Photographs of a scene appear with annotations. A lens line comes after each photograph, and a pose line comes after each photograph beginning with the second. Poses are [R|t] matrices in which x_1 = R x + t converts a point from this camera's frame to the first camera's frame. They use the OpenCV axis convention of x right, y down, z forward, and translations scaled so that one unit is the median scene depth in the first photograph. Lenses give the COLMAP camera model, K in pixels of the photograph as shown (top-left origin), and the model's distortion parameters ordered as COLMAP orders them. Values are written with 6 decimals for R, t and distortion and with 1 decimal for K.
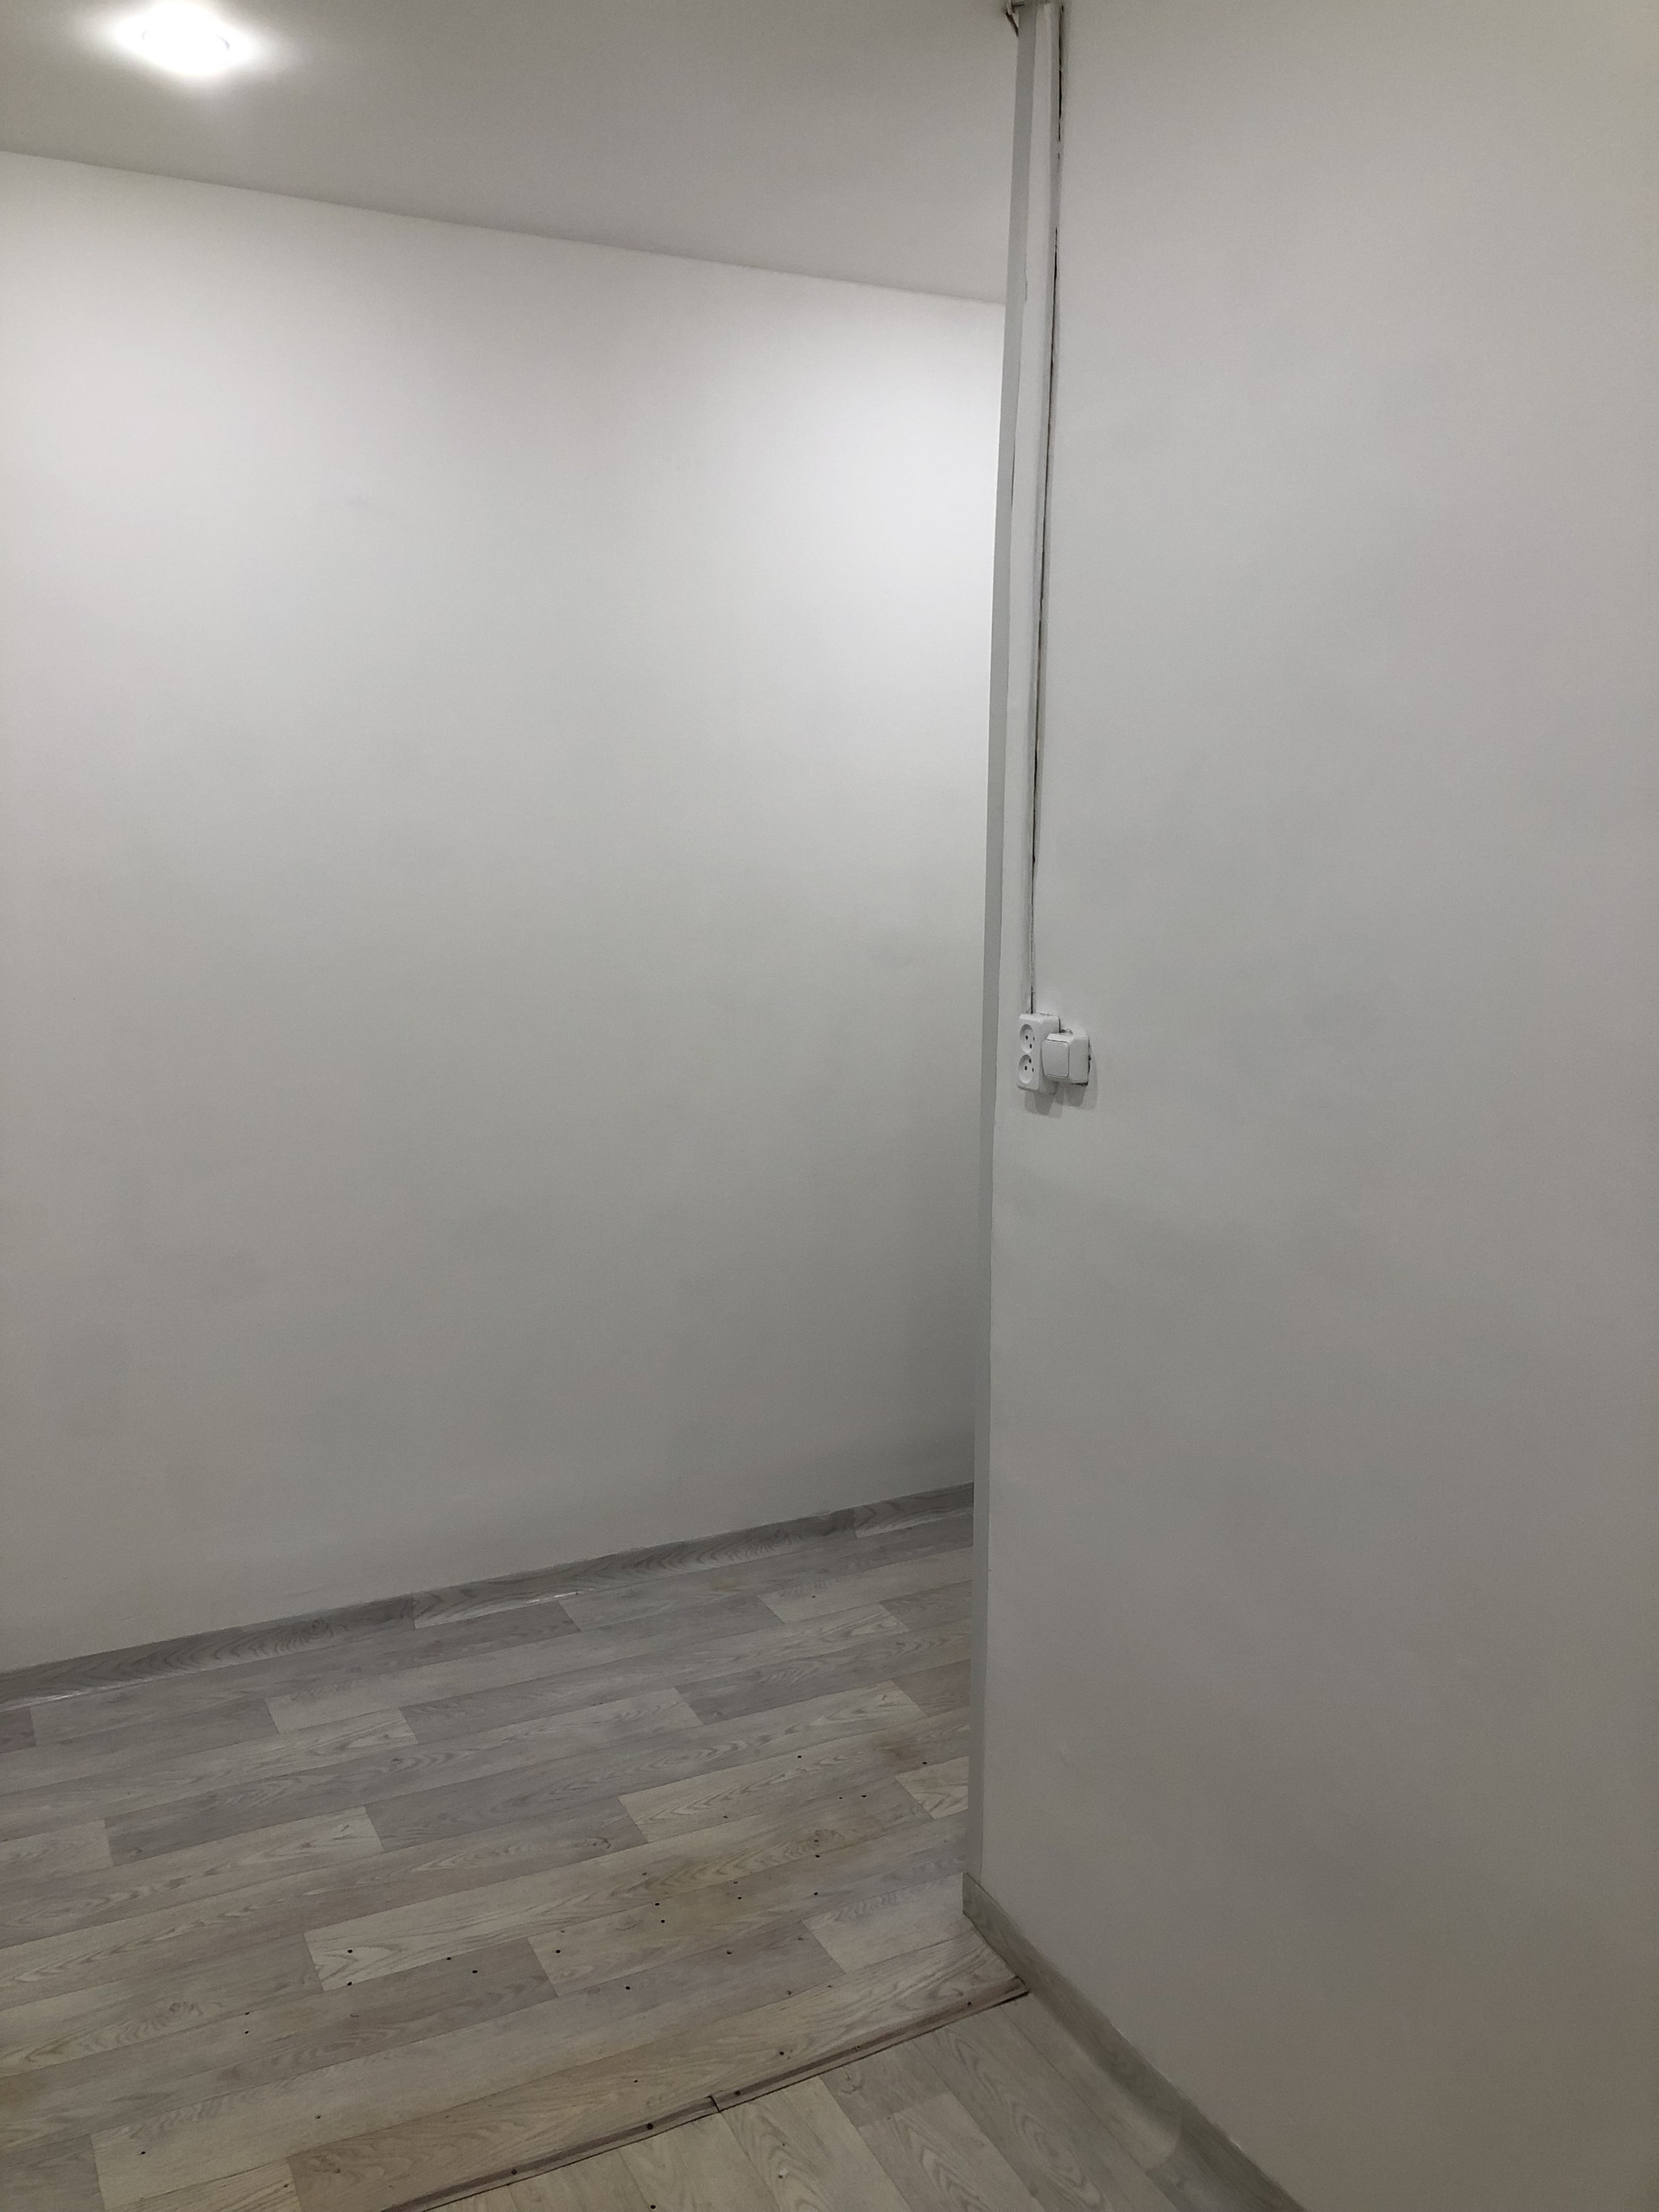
lens RADIAL K [[1768.2, 0, 795.9], [0, 1768.2, 1108.1], [0, 0, 1]] dist [0.019914, -0.032381]
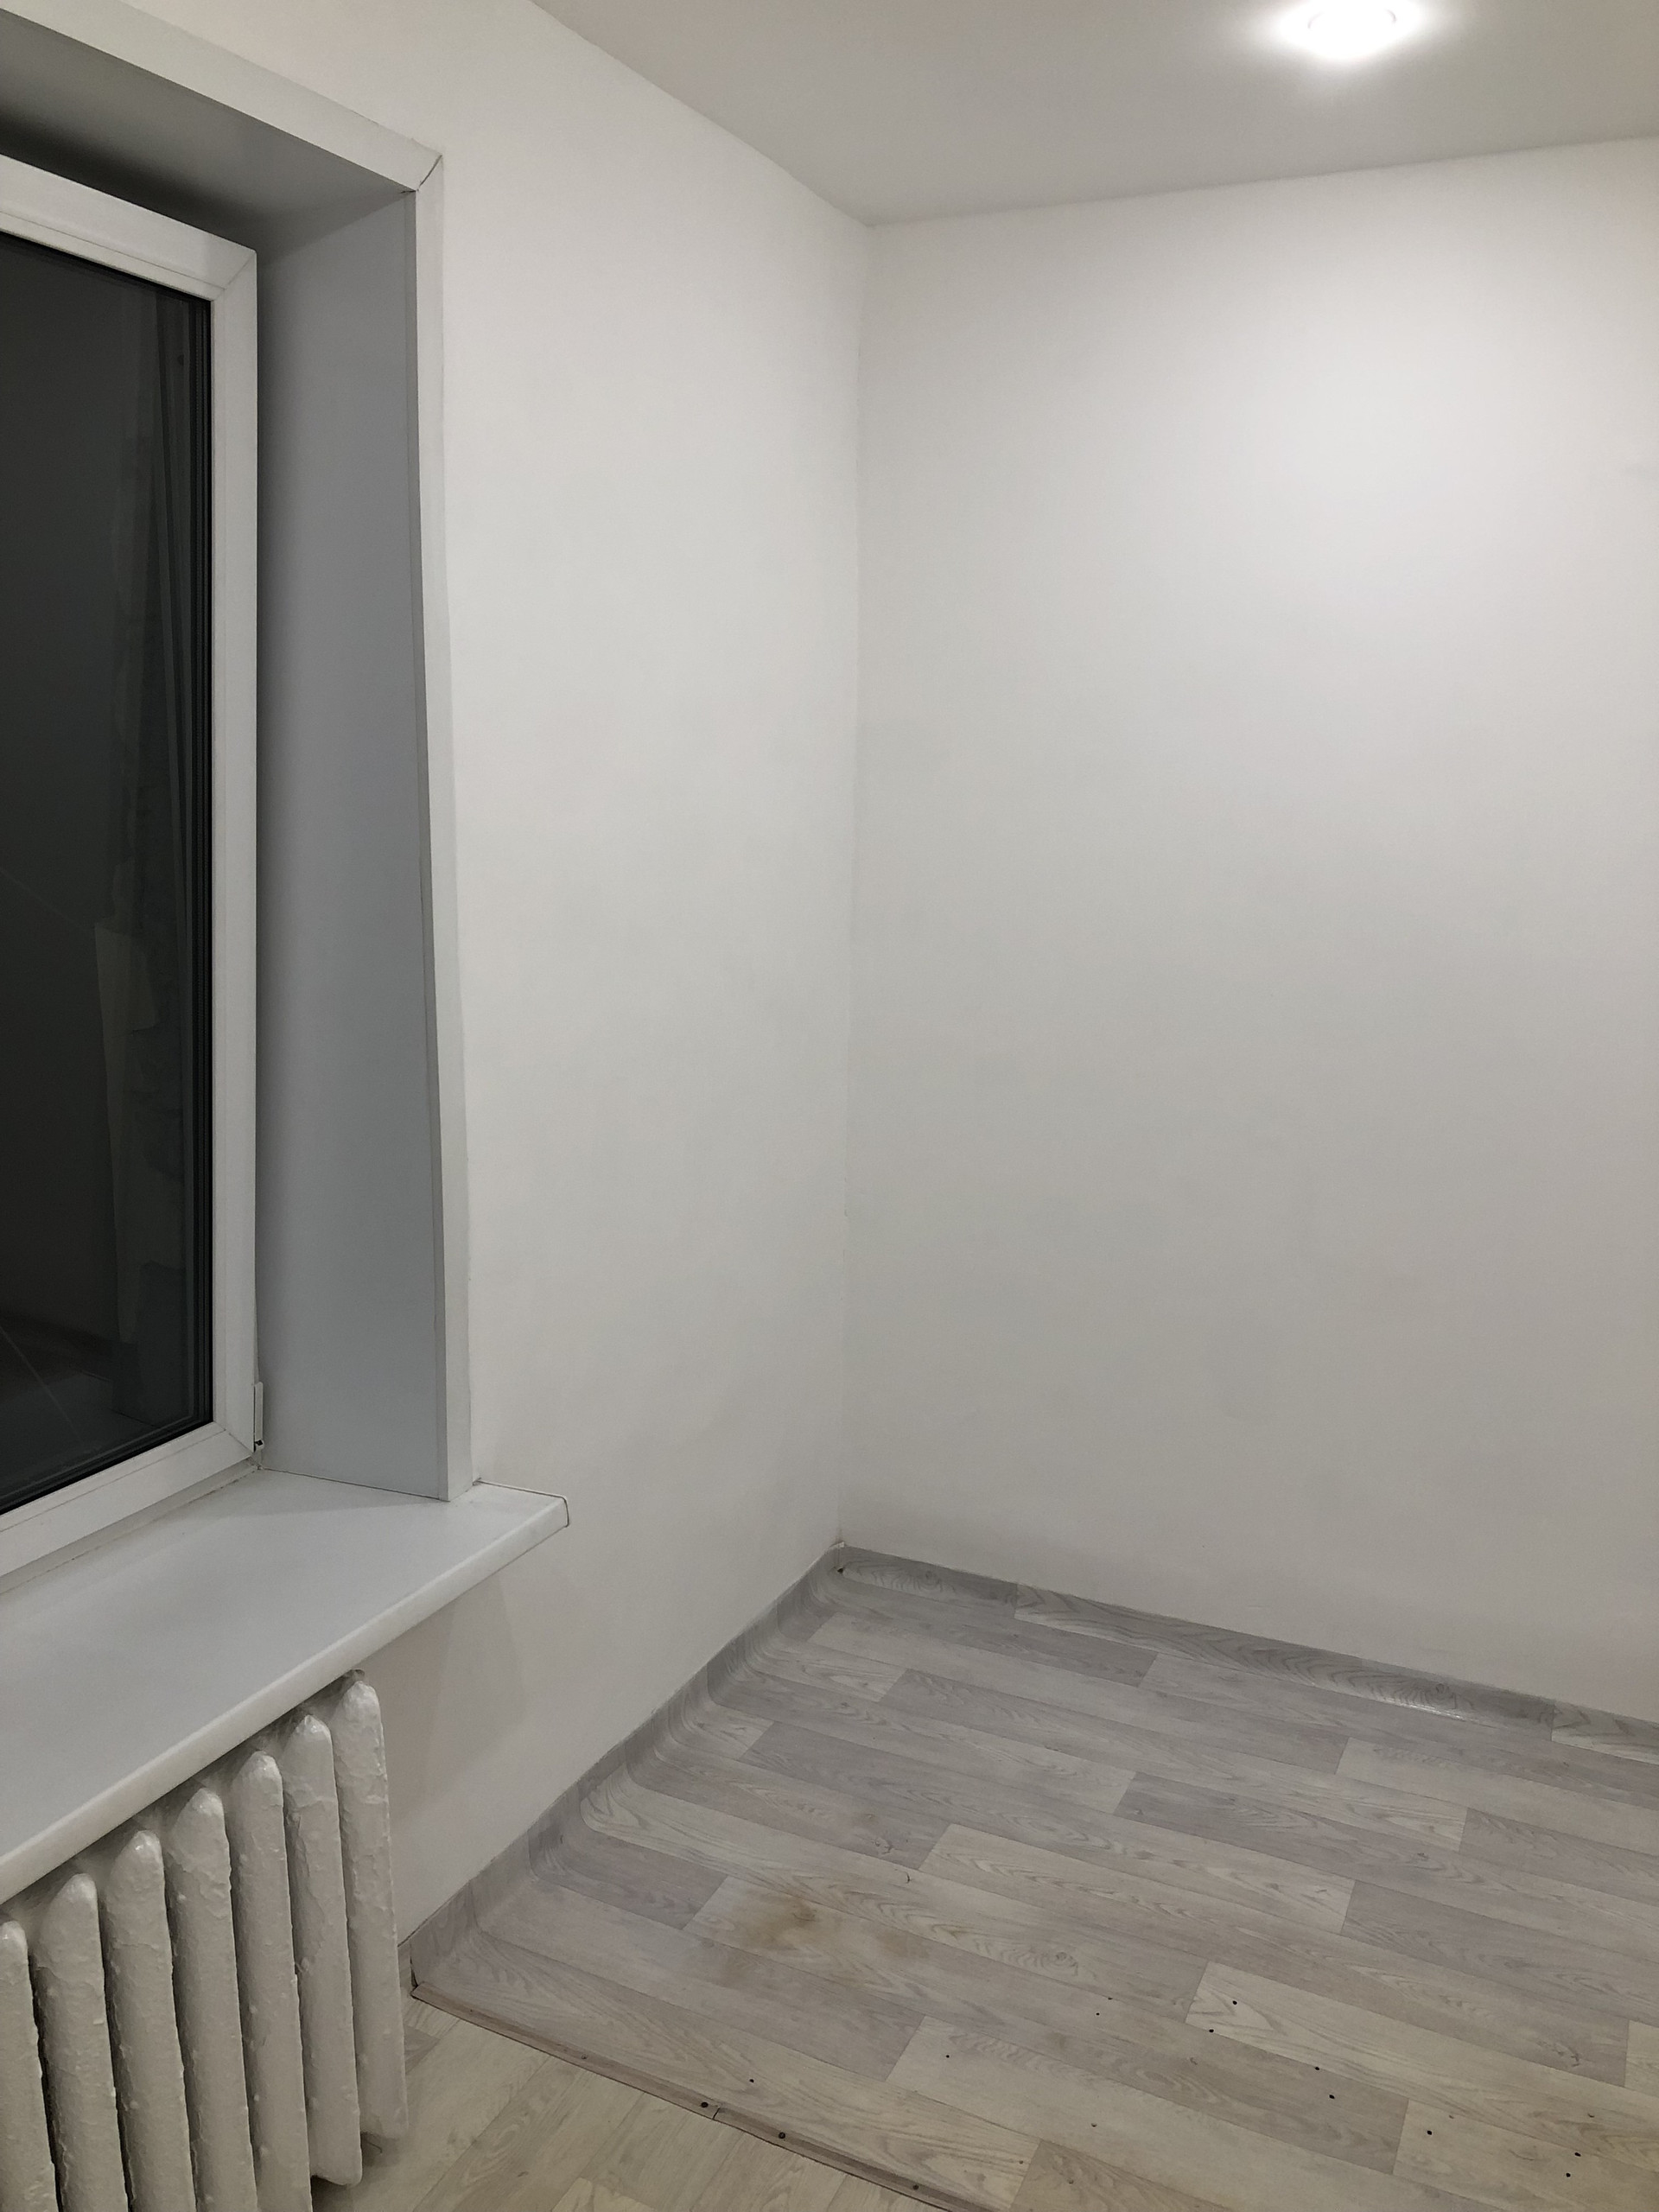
lens RADIAL K [[1768.2, 0, 840.1], [0, 1768.2, 1068.2], [0, 0, 1]] dist [0.019914, -0.032381]
pose [[0.614776, 0.117210, -0.779944, 0.268016], [-0.151348, 0.988049, 0.029187, -0.010212], [0.774044, 0.100100, 0.625169, 0.178574]]
